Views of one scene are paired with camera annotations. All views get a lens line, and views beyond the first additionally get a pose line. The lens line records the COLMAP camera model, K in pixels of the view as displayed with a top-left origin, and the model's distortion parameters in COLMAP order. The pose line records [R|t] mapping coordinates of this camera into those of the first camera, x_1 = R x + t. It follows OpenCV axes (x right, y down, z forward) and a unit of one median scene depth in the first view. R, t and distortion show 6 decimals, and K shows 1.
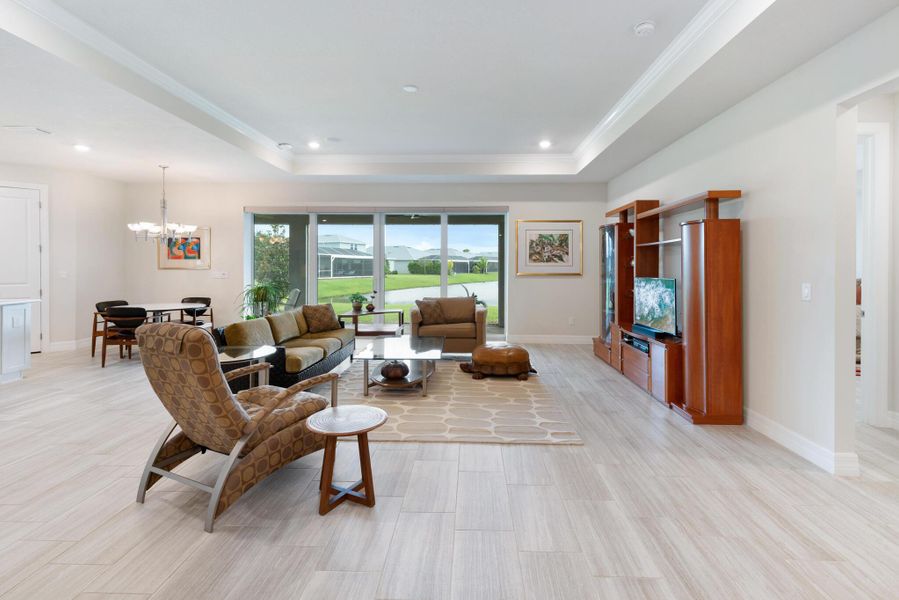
lens RADIAL K [[420.3, 0, 450.5], [0, 420.3, 266.1], [0, 0, 1]] dist [0.002001, -0.000070]
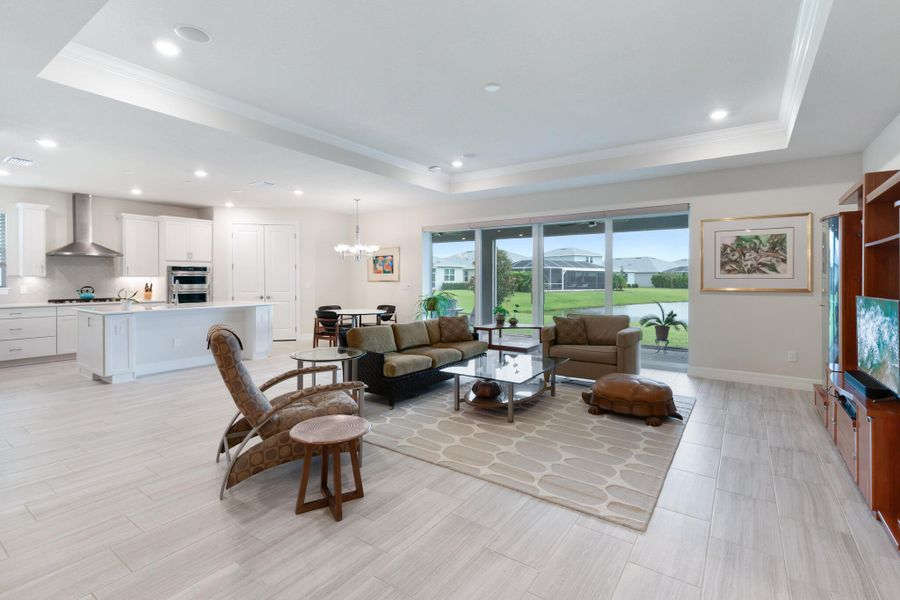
lens RADIAL K [[411.6, 0, 449.6], [0, 411.6, 280.0], [0, 0, 1]] dist [0.004035, -0.000254]
pose [[0.840724, 0.000102, -0.541464, 0.203286], [0.001274, 0.999997, 0.002166, 0.000102], [0.541463, -0.002511, 0.840721, 0.117426]]
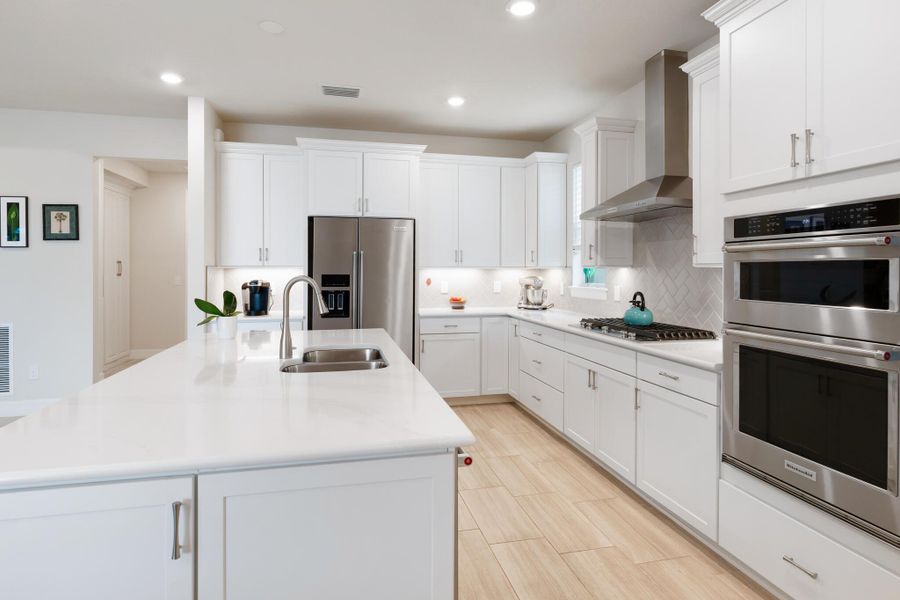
lens RADIAL K [[494.9, 0, 444.5], [0, 494.9, 272.0], [0, 0, 1]] dist [-0.001749, -0.001289]
pose [[-0.965709, -0.003227, -0.259607, -0.887603], [-0.004474, 0.999981, 0.004214, -0.003522], [0.259589, 0.005231, -0.965705, 0.973843]]
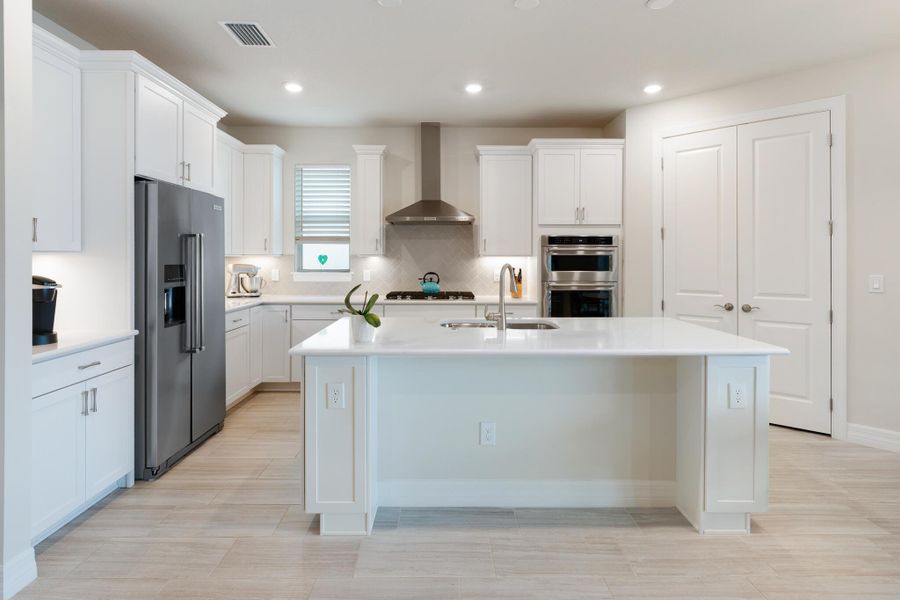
lens RADIAL K [[491.0, 0, 453.6], [0, 491.0, 259.5], [0, 0, 1]] dist [0.000984, 0.000110]
pose [[0.058866, -0.000417, -0.998266, -0.414562], [-0.004345, 0.999990, -0.000674, -0.002022], [0.998256, 0.004377, 0.058864, 0.513108]]
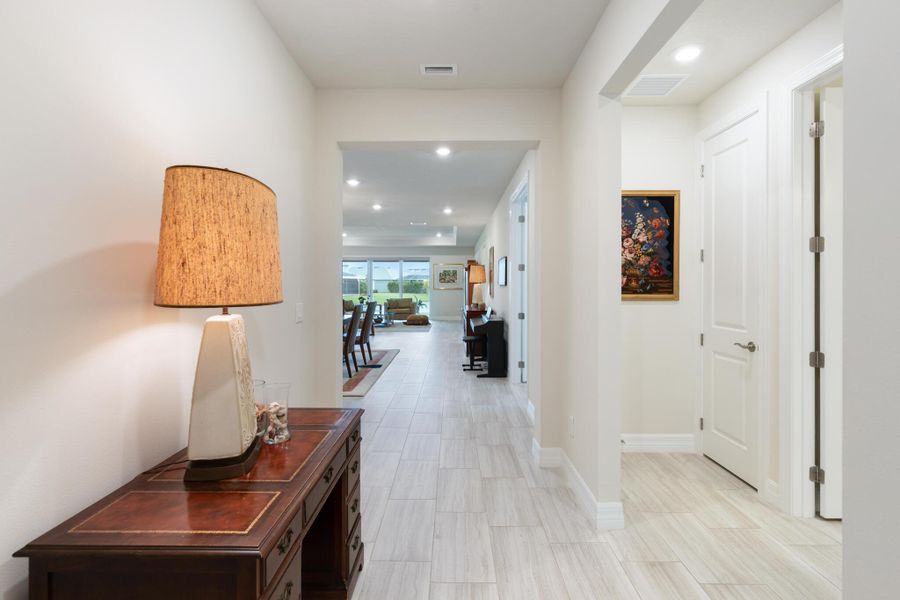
lens RADIAL K [[427.8, 0, 448.2], [0, 427.8, 284.6], [0, 0, 1]] dist [0.000602, -0.000018]
pose [[0.999278, -0.001399, 0.037976, 0.169638], [0.001456, 0.999998, -0.001477, 0.002876], [-0.037974, 0.001531, 0.999278, -1.399827]]
